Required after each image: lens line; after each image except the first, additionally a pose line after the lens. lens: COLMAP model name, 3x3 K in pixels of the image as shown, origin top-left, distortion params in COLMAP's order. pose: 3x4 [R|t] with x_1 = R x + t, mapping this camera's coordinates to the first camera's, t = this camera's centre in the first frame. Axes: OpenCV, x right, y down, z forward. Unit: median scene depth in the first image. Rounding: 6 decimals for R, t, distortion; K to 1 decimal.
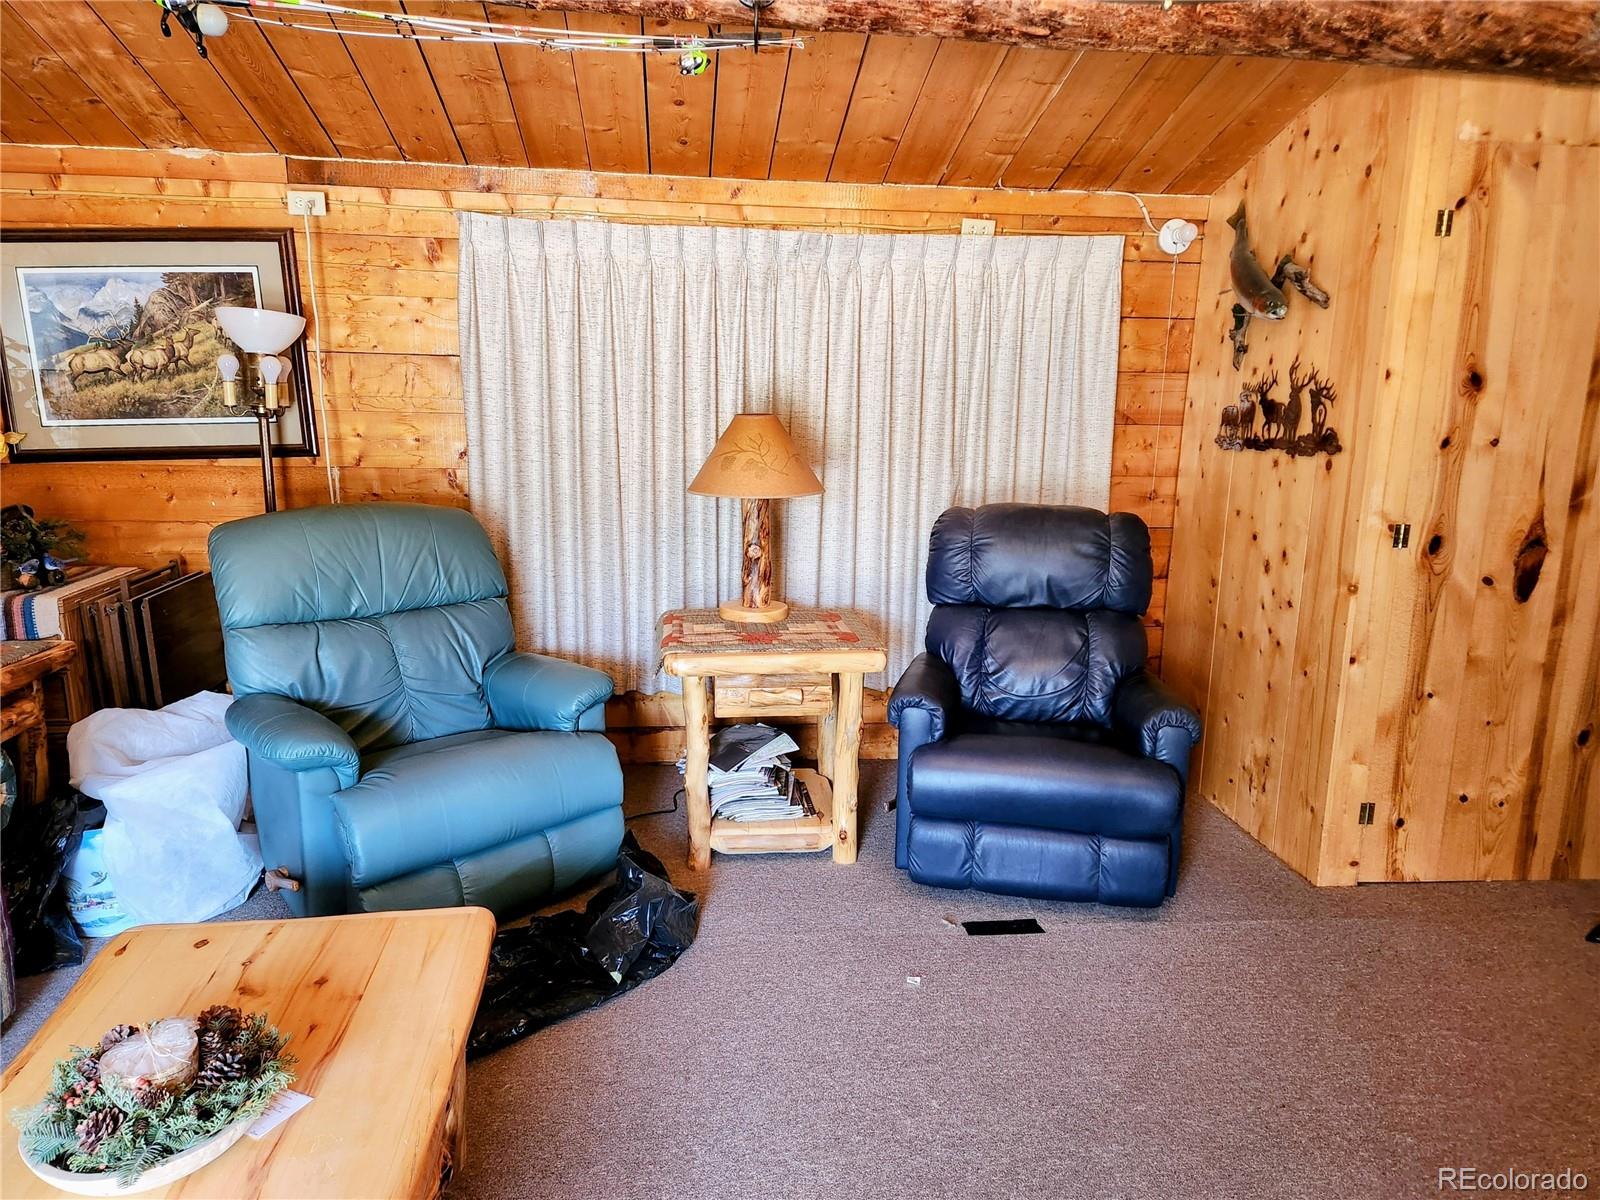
lens RADIAL K [[1074.5, 0, 809.4], [0, 1074.5, 599.2], [0, 0, 1]] dist [0.088576, -0.073065]
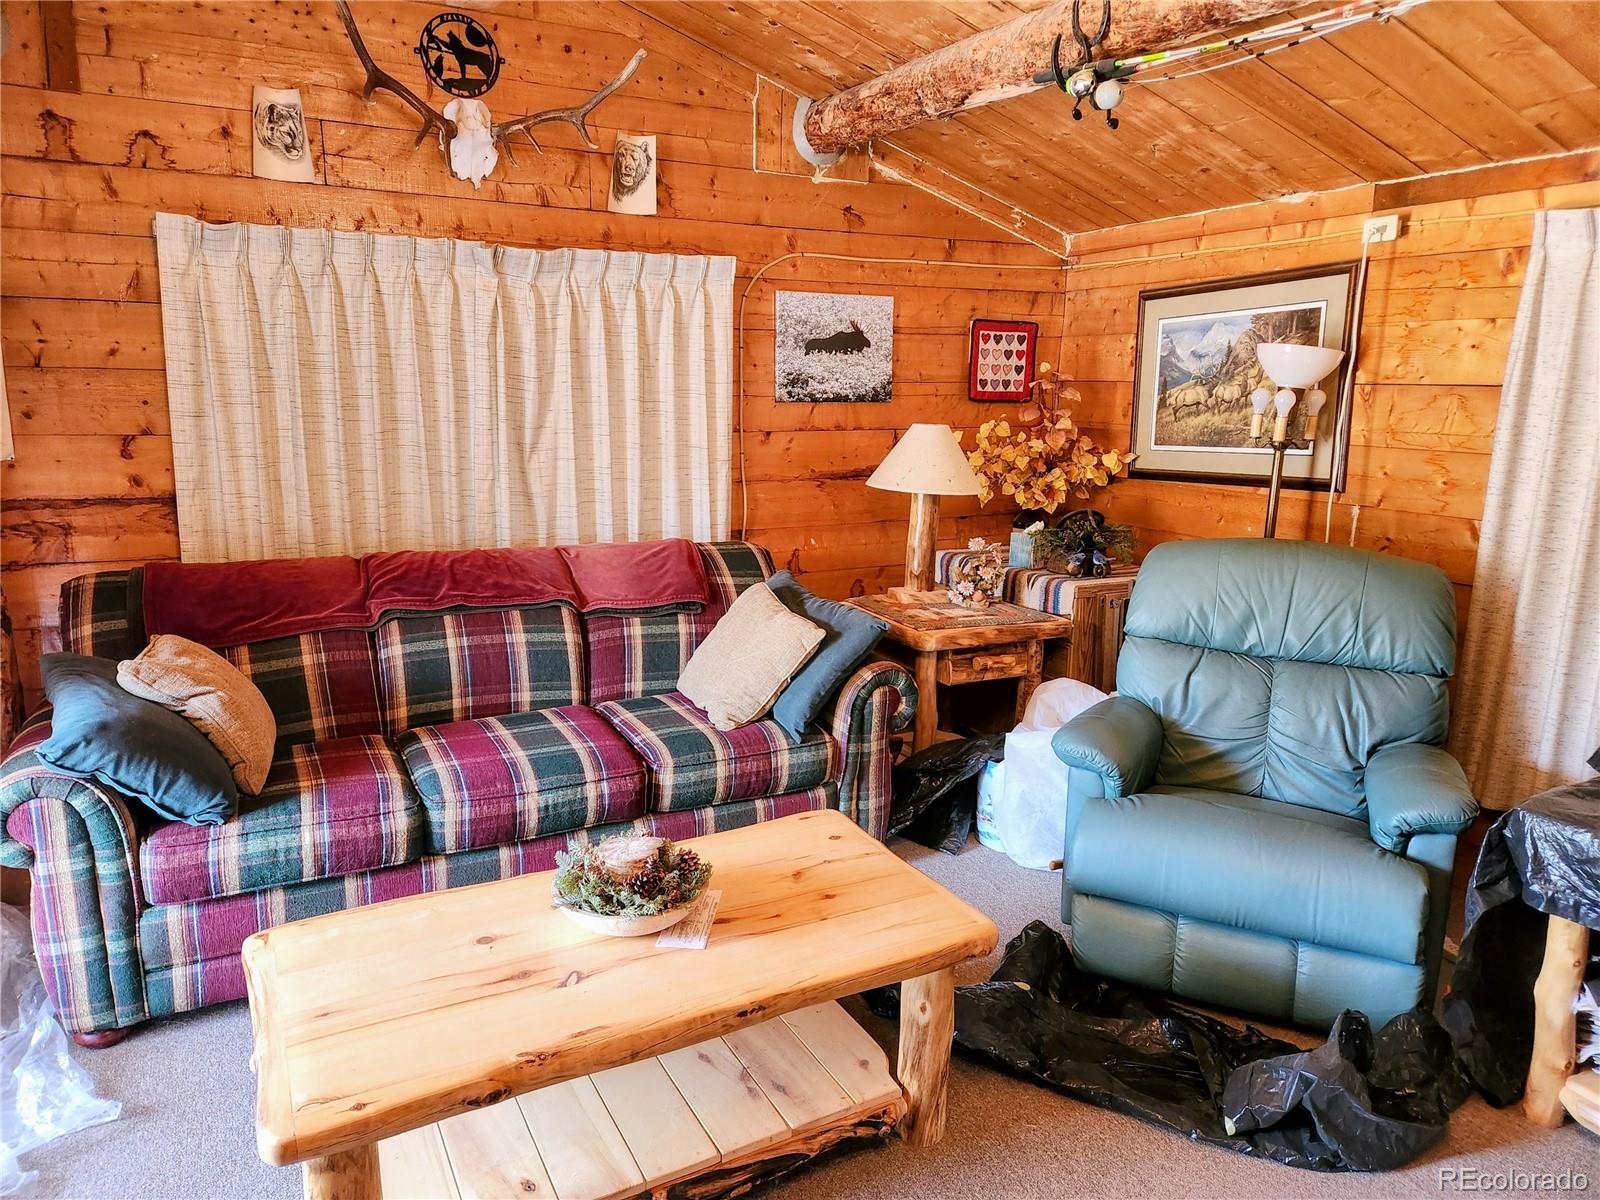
lens RADIAL K [[1074.5, 0, 809.4], [0, 1074.5, 599.2], [0, 0, 1]] dist [0.088576, -0.073065]
pose [[0.343294, 0.178602, -0.922090, 0.305529], [-0.206245, 0.972126, 0.111508, -0.053469], [0.916303, 0.151896, 0.370561, 0.242249]]
